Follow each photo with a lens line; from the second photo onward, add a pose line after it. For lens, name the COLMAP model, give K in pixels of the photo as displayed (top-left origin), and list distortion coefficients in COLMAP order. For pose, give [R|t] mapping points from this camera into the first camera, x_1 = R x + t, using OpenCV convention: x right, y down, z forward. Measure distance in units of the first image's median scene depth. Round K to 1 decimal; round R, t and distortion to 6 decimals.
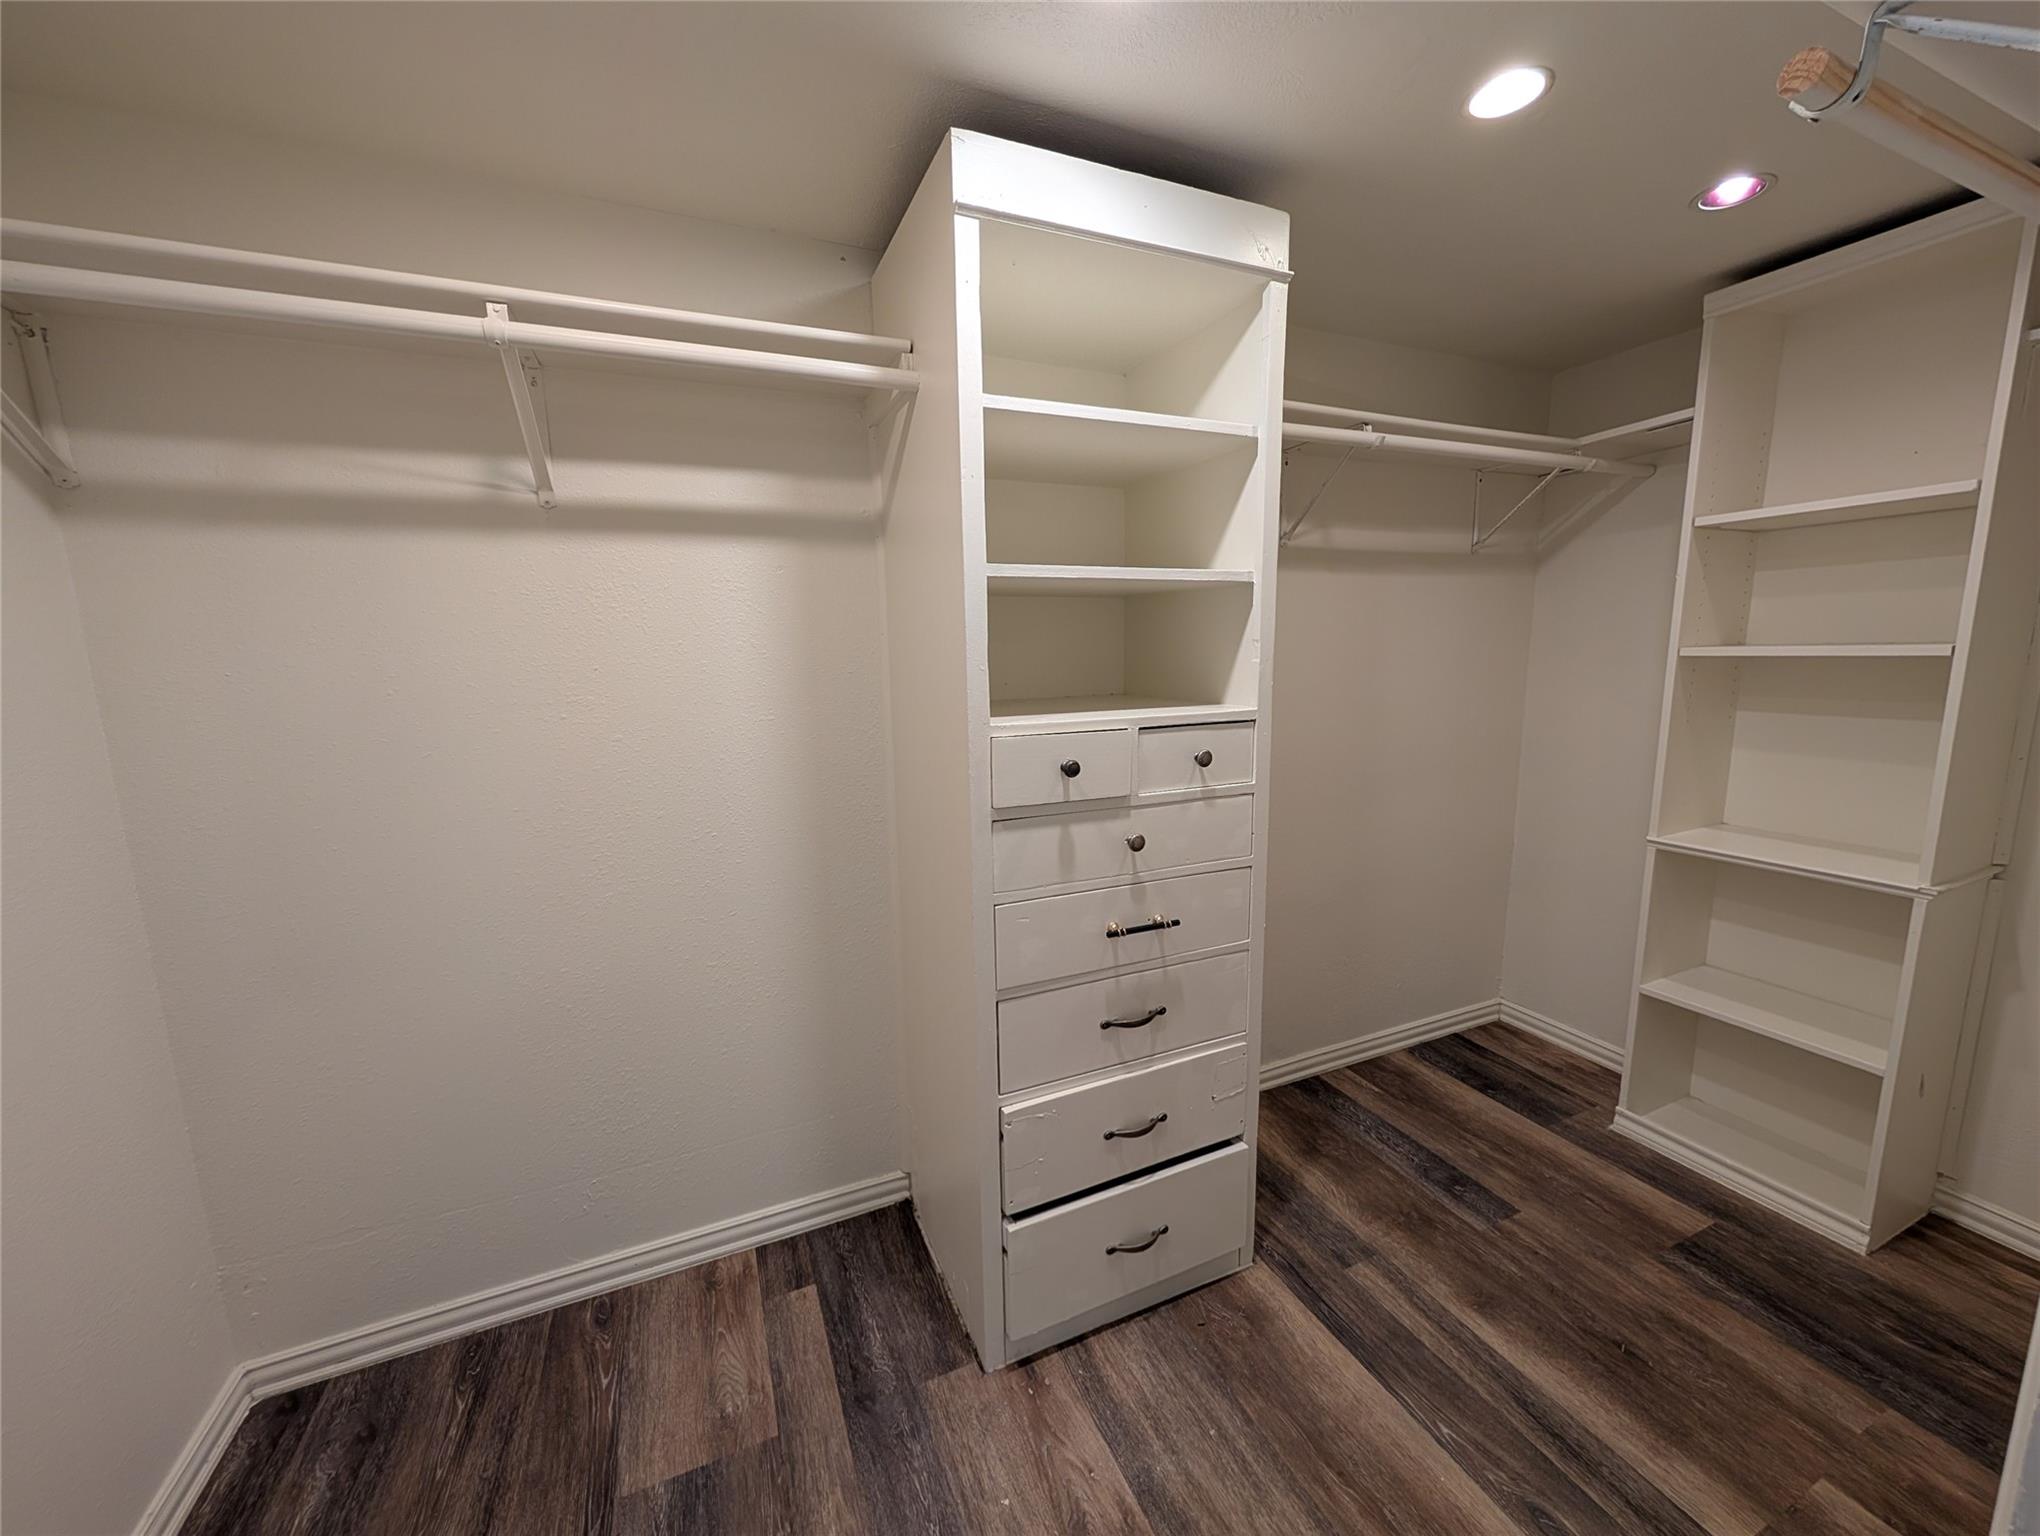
lens RADIAL K [[769.9, 0, 1016.7], [0, 769.9, 768.8], [0, 0, 1]] dist [-0.001423, 0.000004]
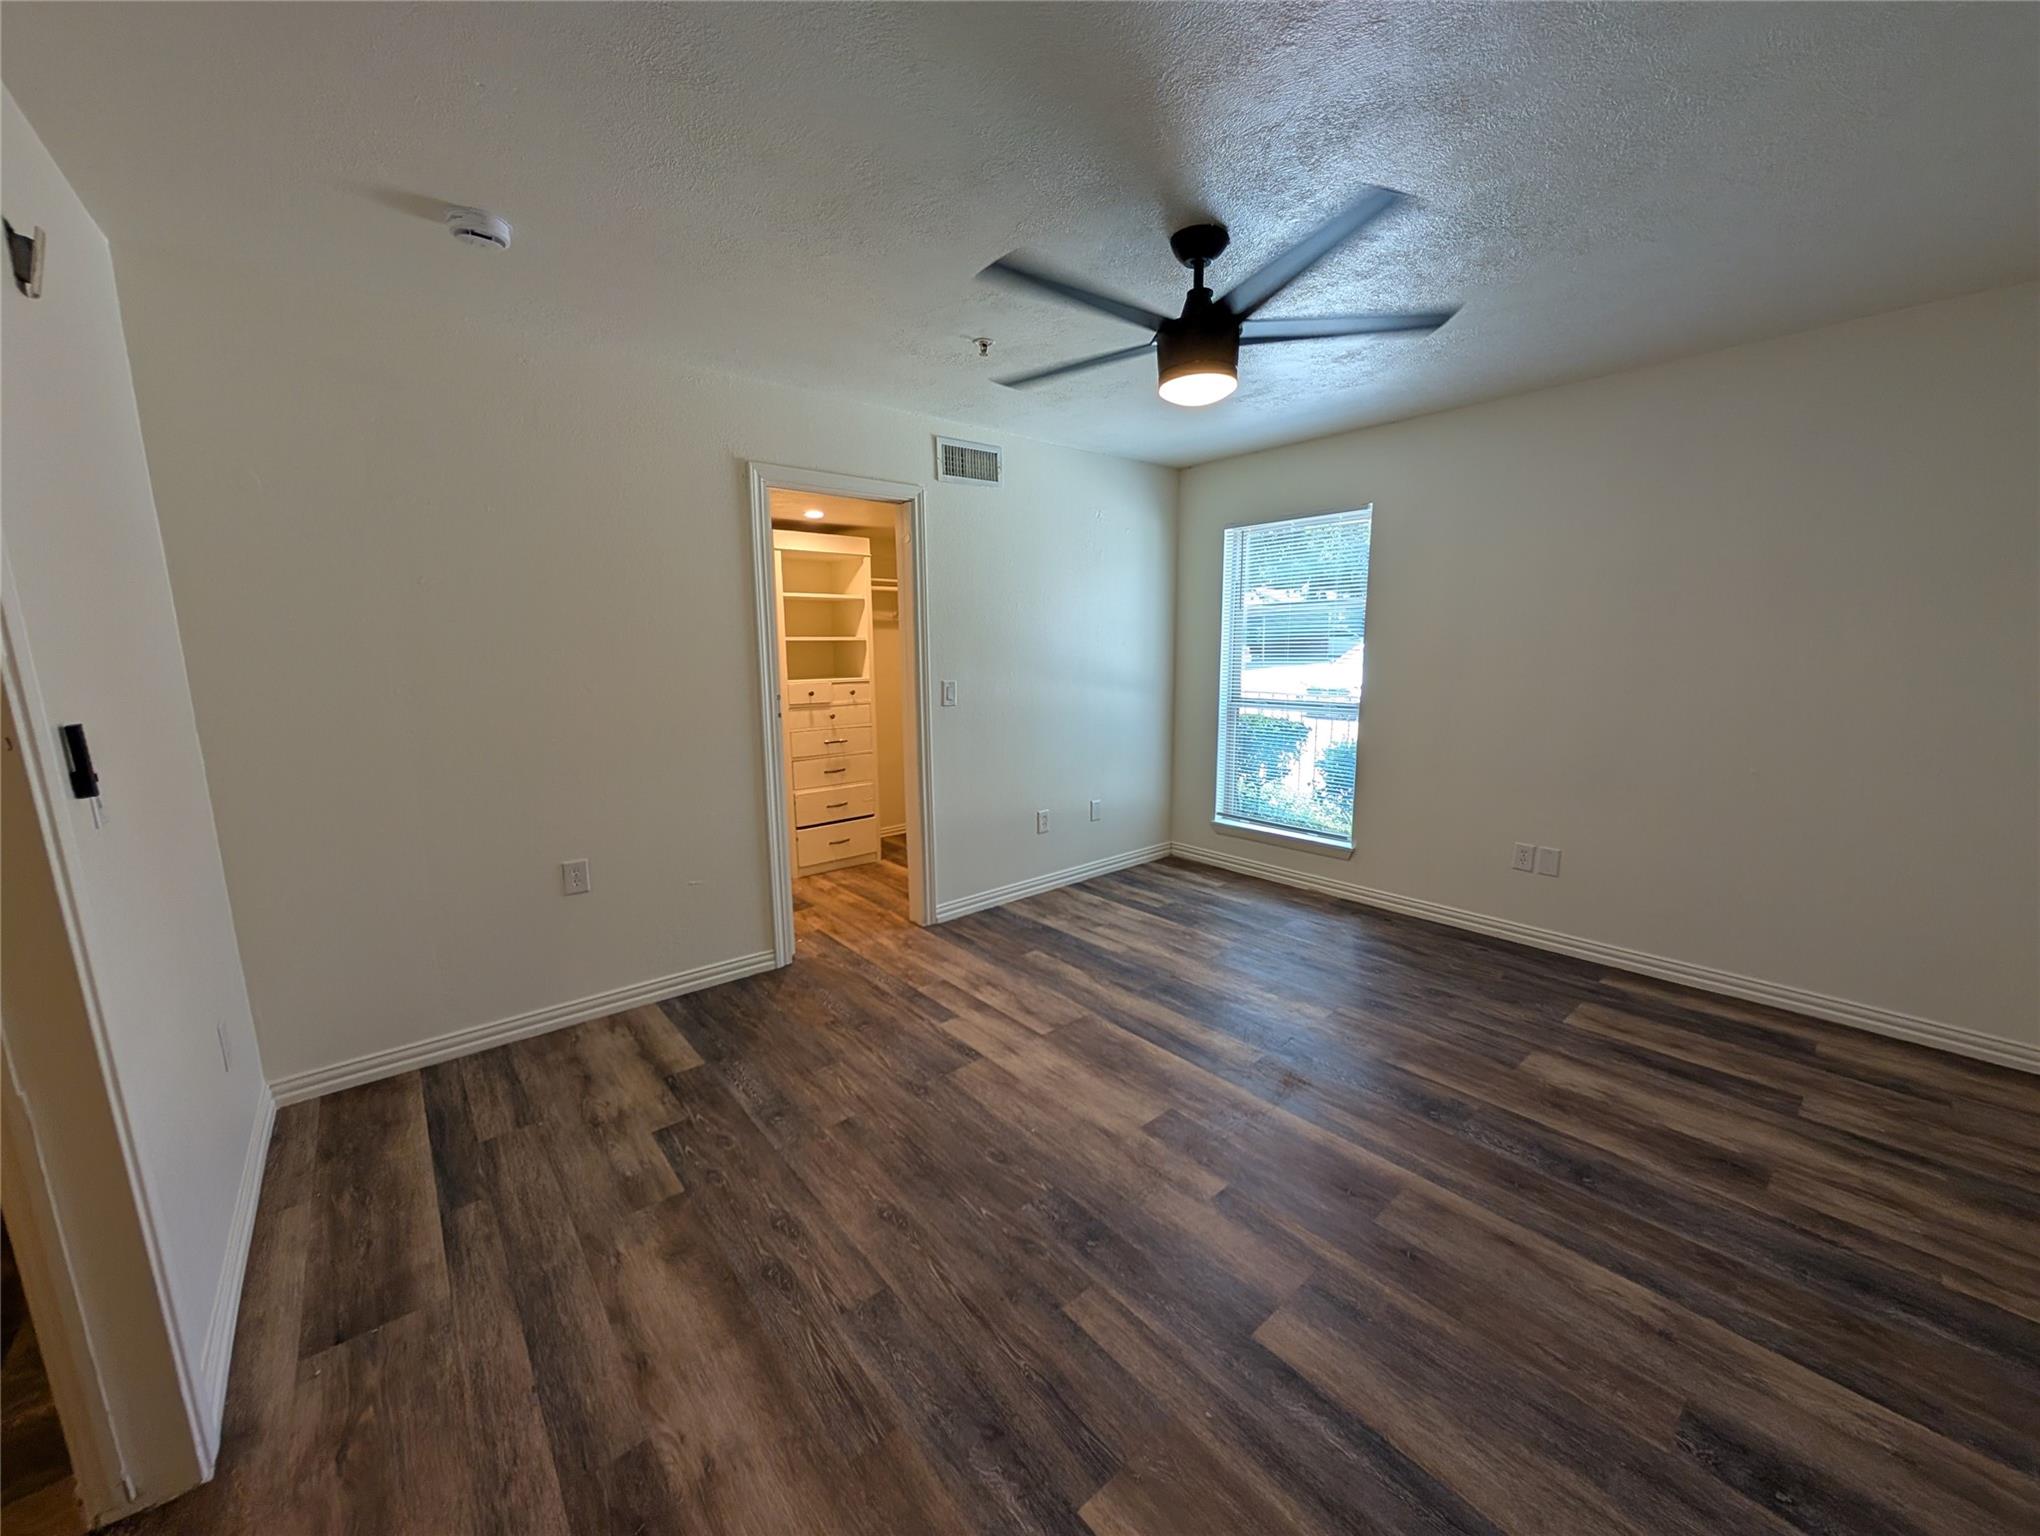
lens RADIAL K [[769.9, 0, 1016.7], [0, 769.9, 768.8], [0, 0, 1]] dist [-0.001423, 0.000004]
pose [[0.965390, -0.033090, 0.258702, 0.049143], [0.033344, 0.999438, 0.003408, 0.339017], [-0.258670, 0.005336, 0.965951, -2.499691]]
